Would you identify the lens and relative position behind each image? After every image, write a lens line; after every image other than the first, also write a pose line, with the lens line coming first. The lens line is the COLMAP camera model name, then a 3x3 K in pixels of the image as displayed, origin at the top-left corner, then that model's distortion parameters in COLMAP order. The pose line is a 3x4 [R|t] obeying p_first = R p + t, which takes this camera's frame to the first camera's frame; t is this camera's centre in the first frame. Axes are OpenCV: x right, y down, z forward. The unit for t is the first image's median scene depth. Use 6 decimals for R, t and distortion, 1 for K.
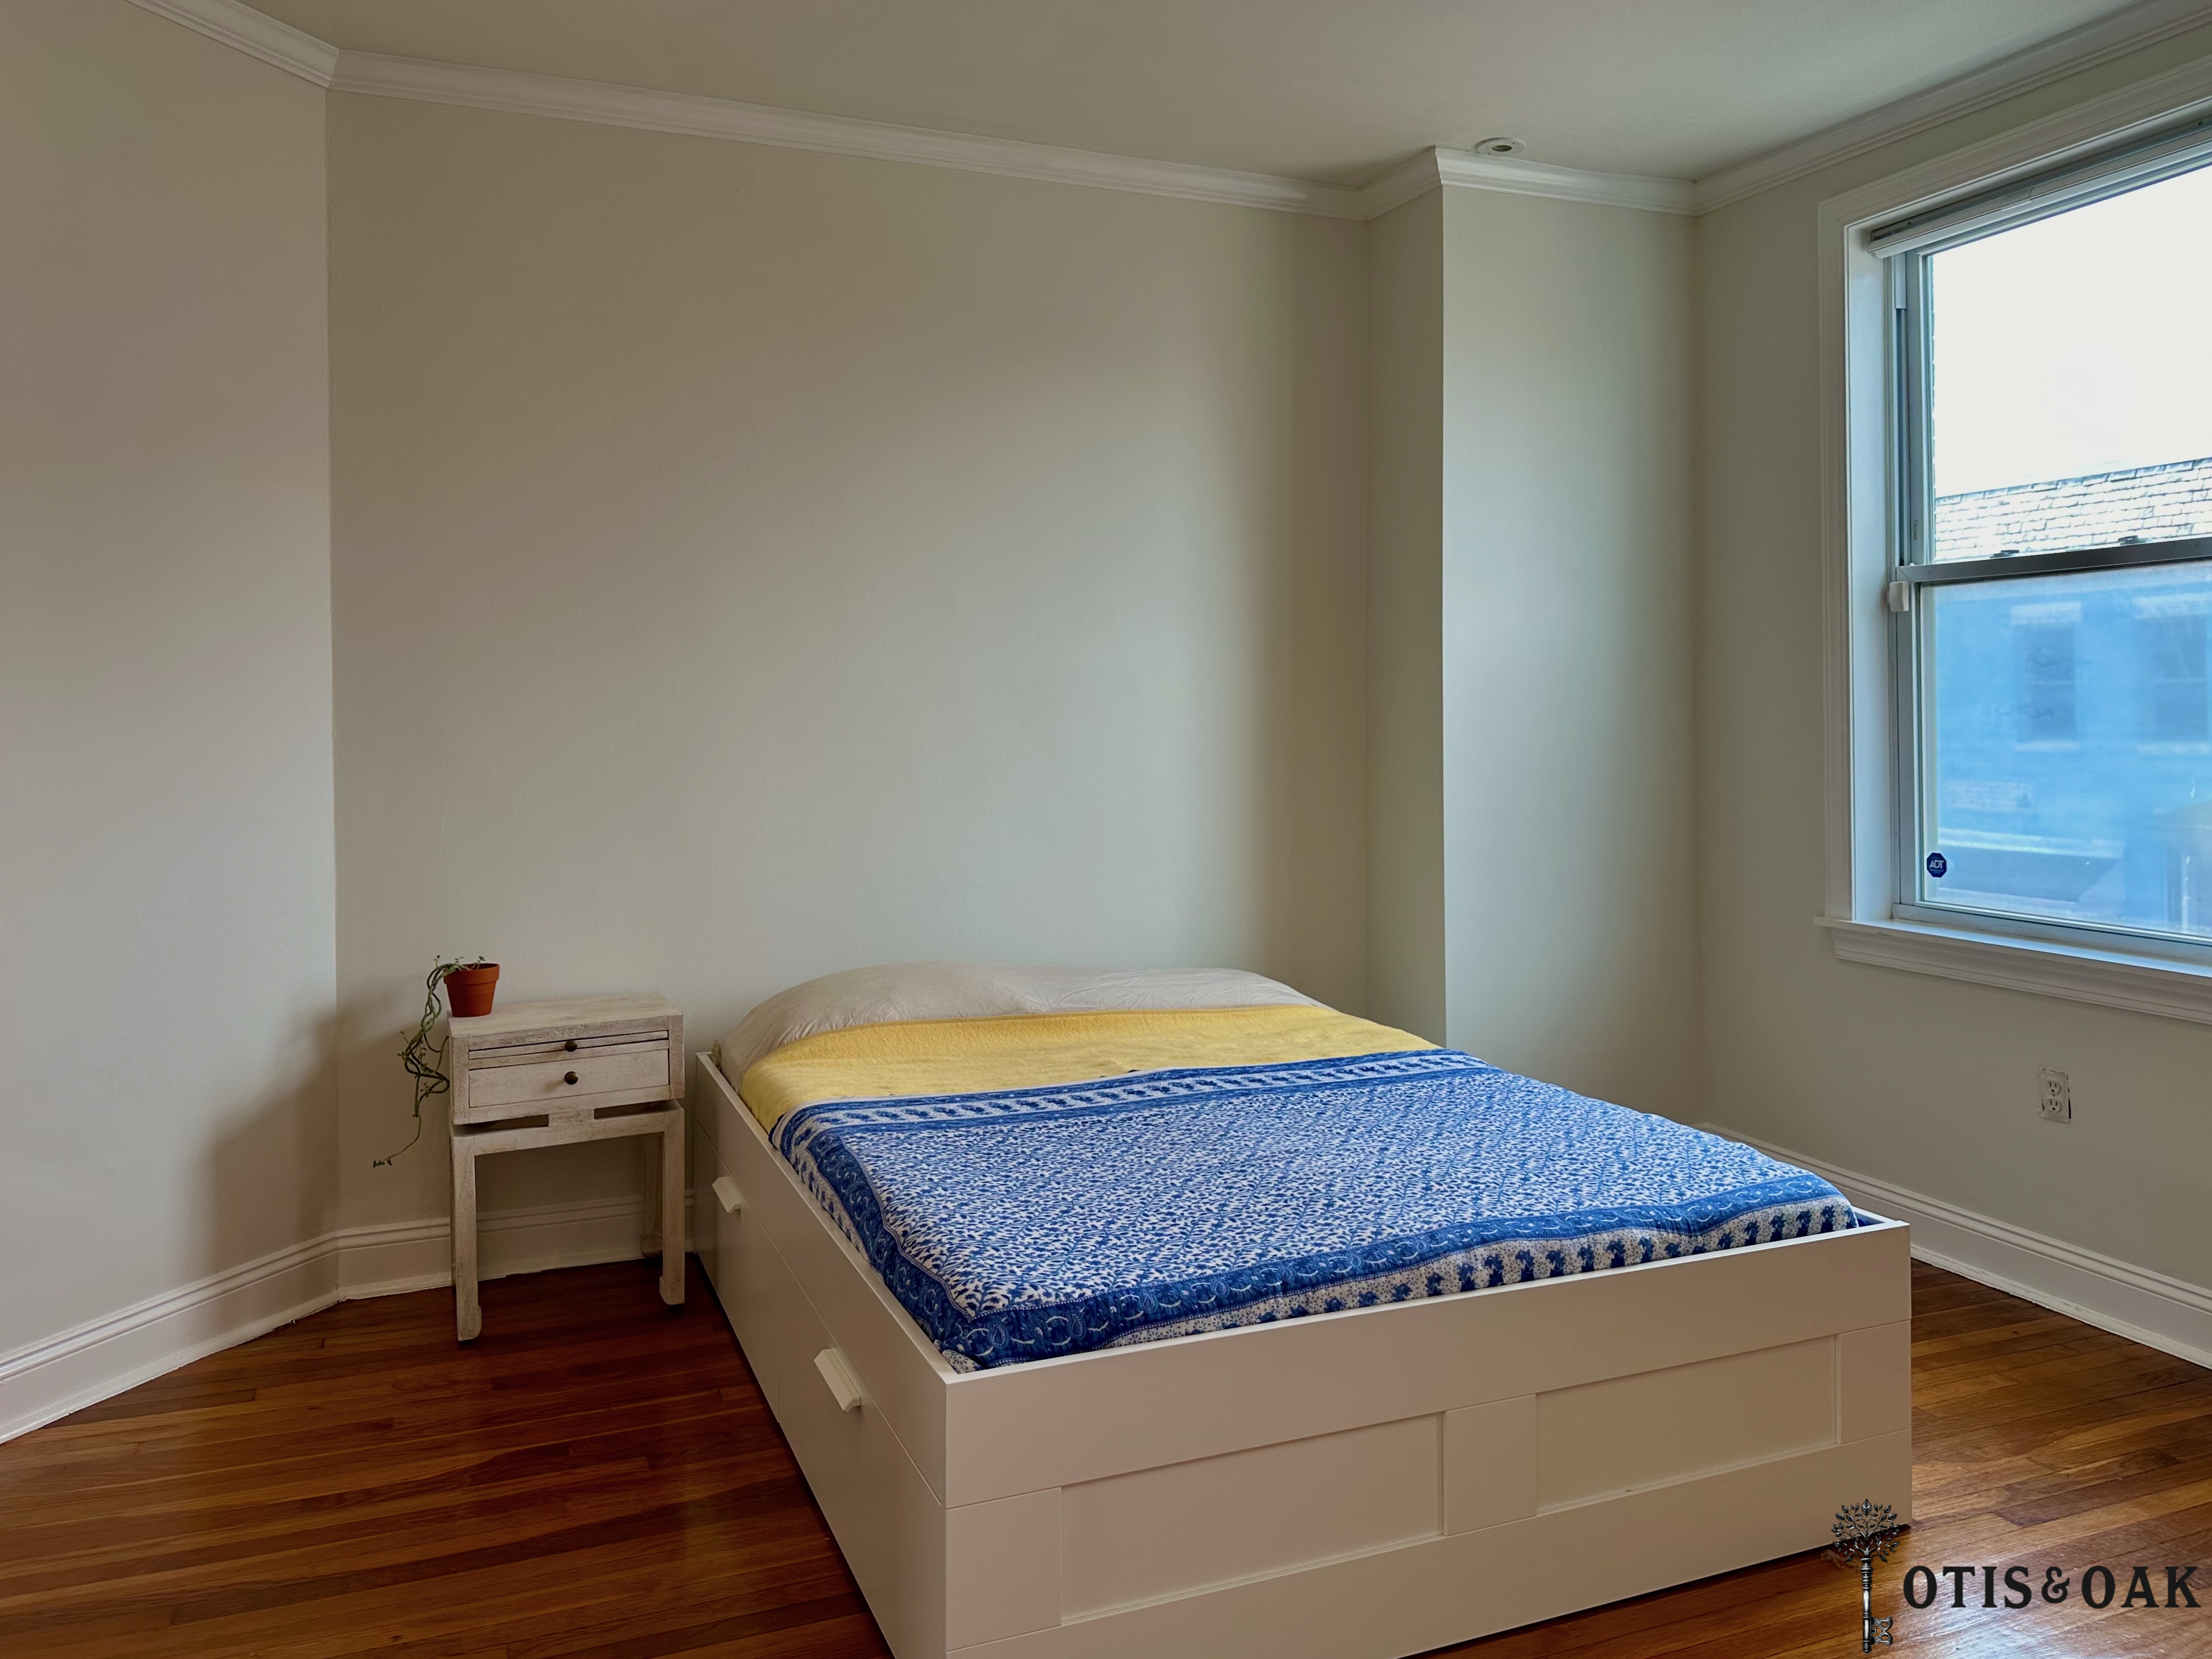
lens RADIAL K [[1574.1, 0, 1109.6], [0, 1574.1, 819.7], [0, 0, 1]] dist [-0.009690, -0.003394]
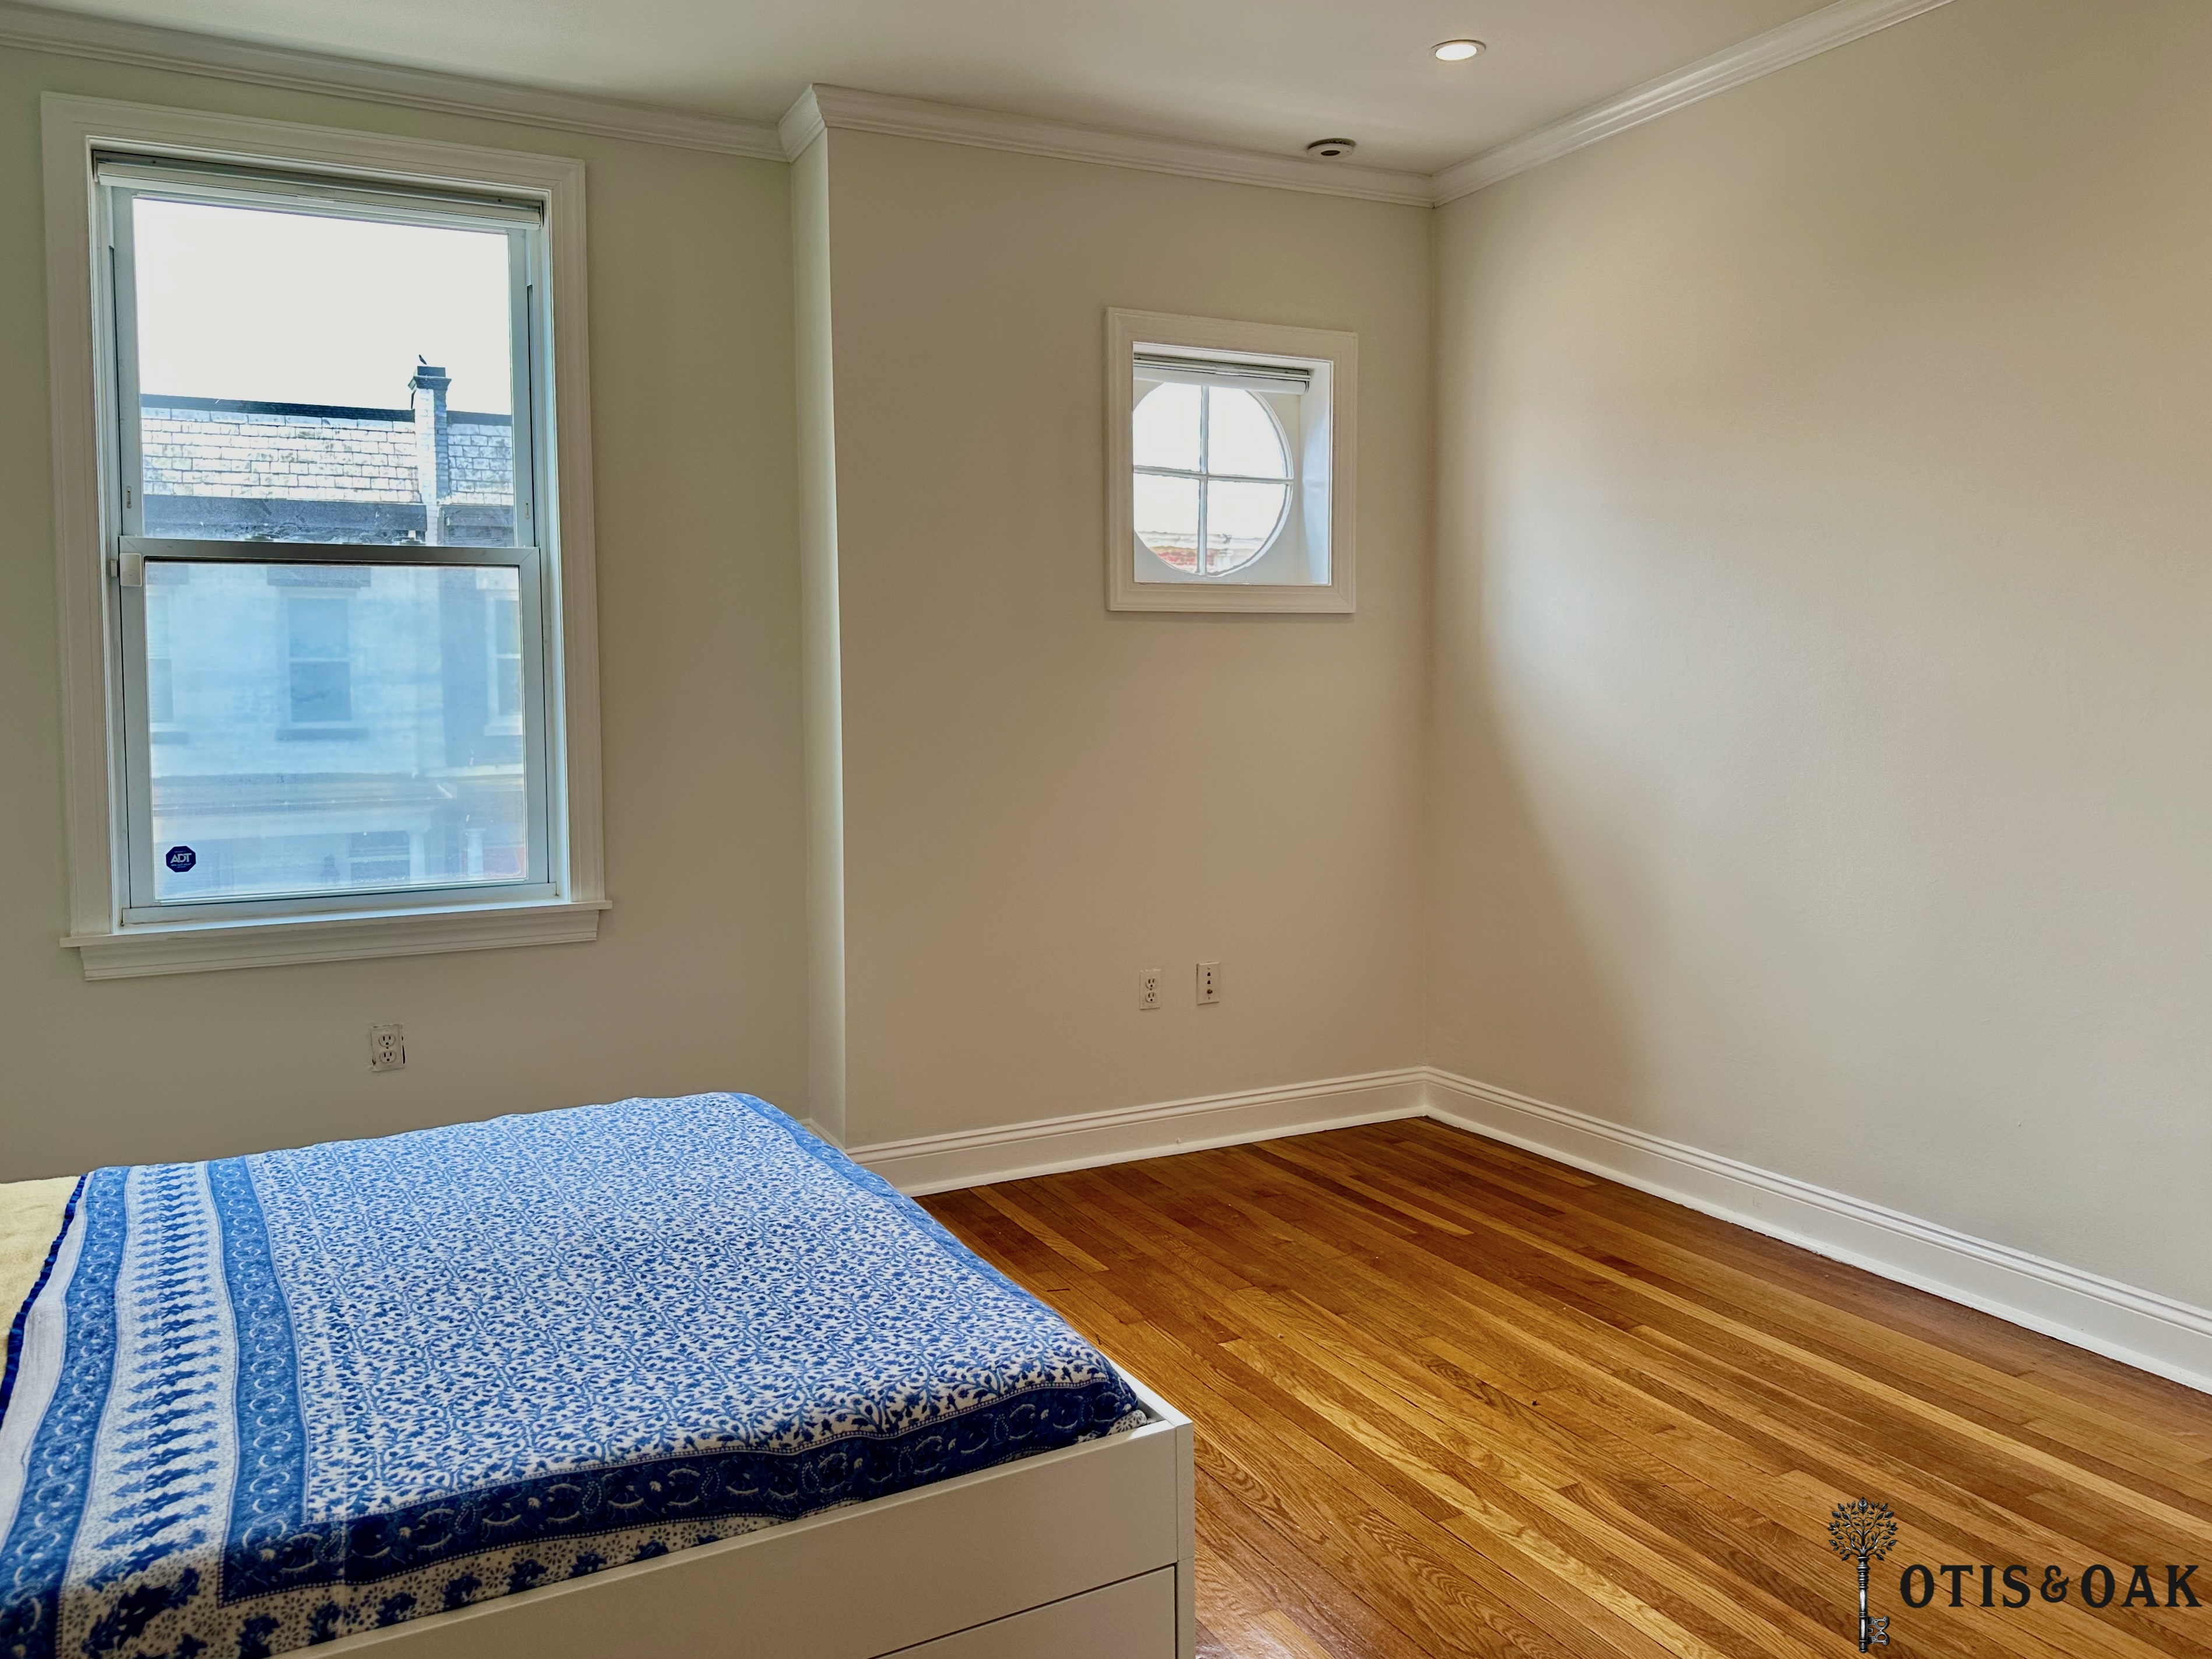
lens RADIAL K [[1574.1, 0, 1117.5], [0, 1574.1, 837.3], [0, 0, 1]] dist [-0.009690, -0.003394]
pose [[-0.101312, -0.088817, 0.990882, -0.480322], [0.077391, 0.992285, 0.096855, -0.032869], [-0.991840, 0.086498, -0.093657, 0.547622]]
